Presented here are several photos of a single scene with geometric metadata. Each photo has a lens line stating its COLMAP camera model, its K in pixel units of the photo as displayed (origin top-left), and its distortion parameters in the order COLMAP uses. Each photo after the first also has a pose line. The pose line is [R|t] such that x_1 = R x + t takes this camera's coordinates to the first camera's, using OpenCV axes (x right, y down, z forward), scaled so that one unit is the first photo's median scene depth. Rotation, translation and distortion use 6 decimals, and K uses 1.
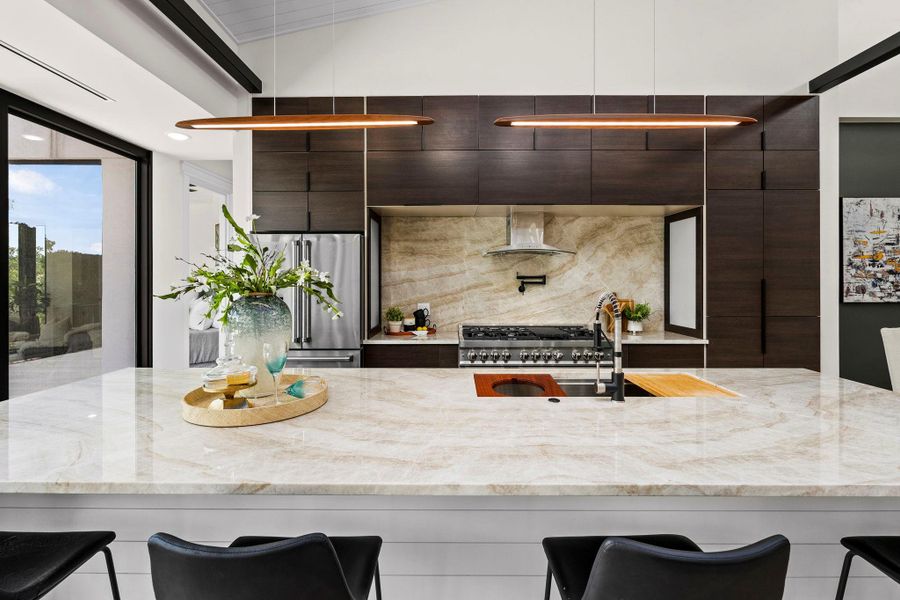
lens RADIAL K [[407.1, 0, 453.0], [0, 407.1, 279.3], [0, 0, 1]] dist [-0.001512, -0.000911]
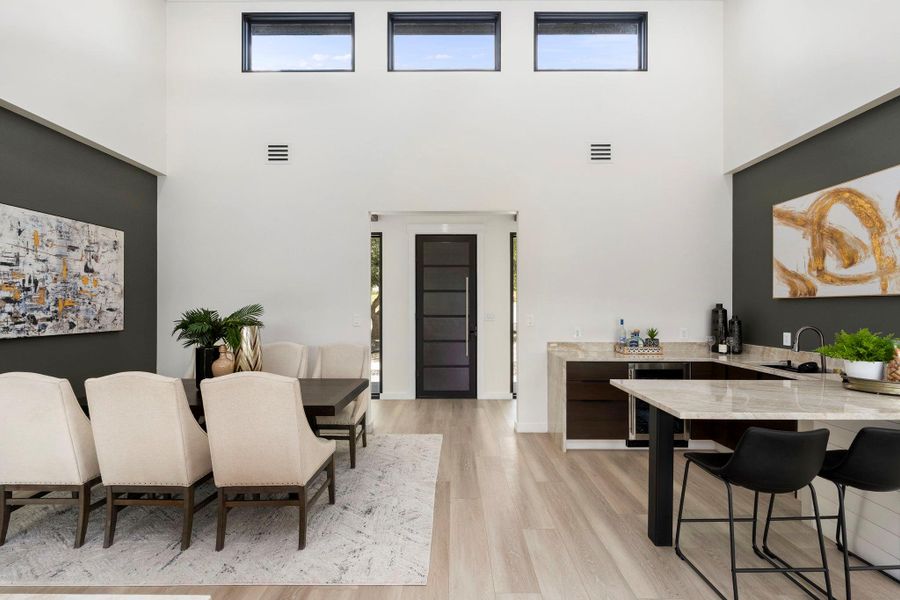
lens RADIAL K [[398.6, 0, 451.6], [0, 398.6, 306.2], [0, 0, 1]] dist [-0.000793, 0.000083]
pose [[-0.004808, -0.001211, 0.999988, 0.304571], [0.000916, 0.999999, 0.001215, -0.006048], [-0.999988, 0.000922, -0.004807, 0.145957]]
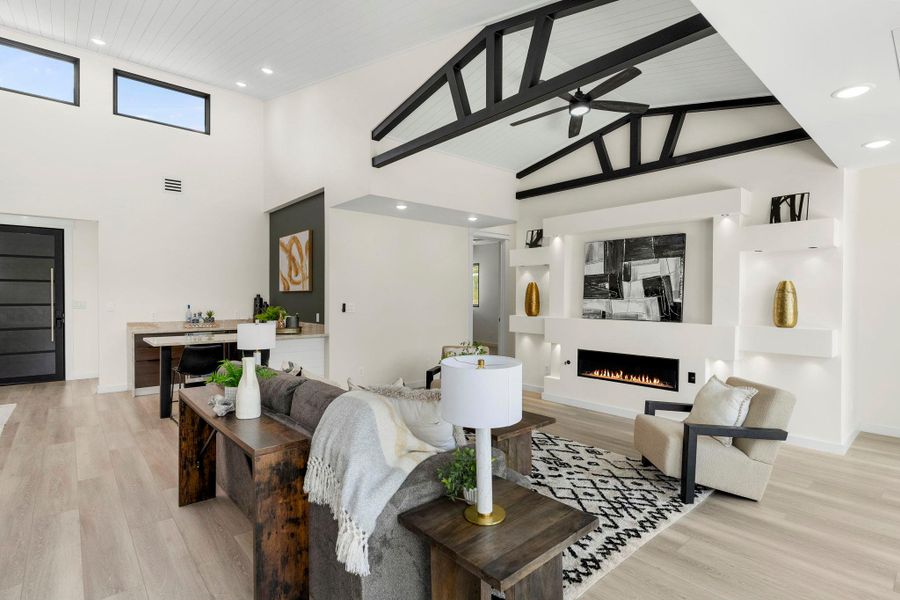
lens RADIAL K [[442.3, 0, 451.1], [0, 442.3, 301.3], [0, 0, 1]] dist [-0.000172, -0.000747]
pose [[-0.663332, -0.011835, 0.748231, -0.649504], [-0.002768, 0.999907, 0.013361, -0.008679], [-0.748320, 0.006791, -0.663304, 0.054964]]
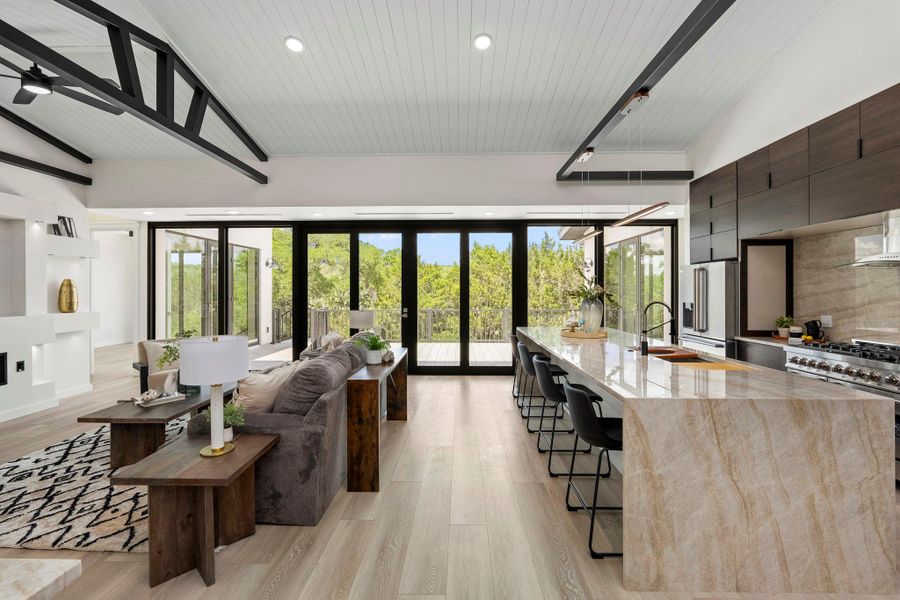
lens RADIAL K [[399.2, 0, 451.3], [0, 399.2, 288.8], [0, 0, 1]] dist [-0.001816, -0.000501]
pose [[-0.013135, -0.003306, -0.999908, 0.987673], [0.000790, 0.999994, -0.003316, -0.007720], [0.999913, -0.000834, -0.013132, 0.043435]]
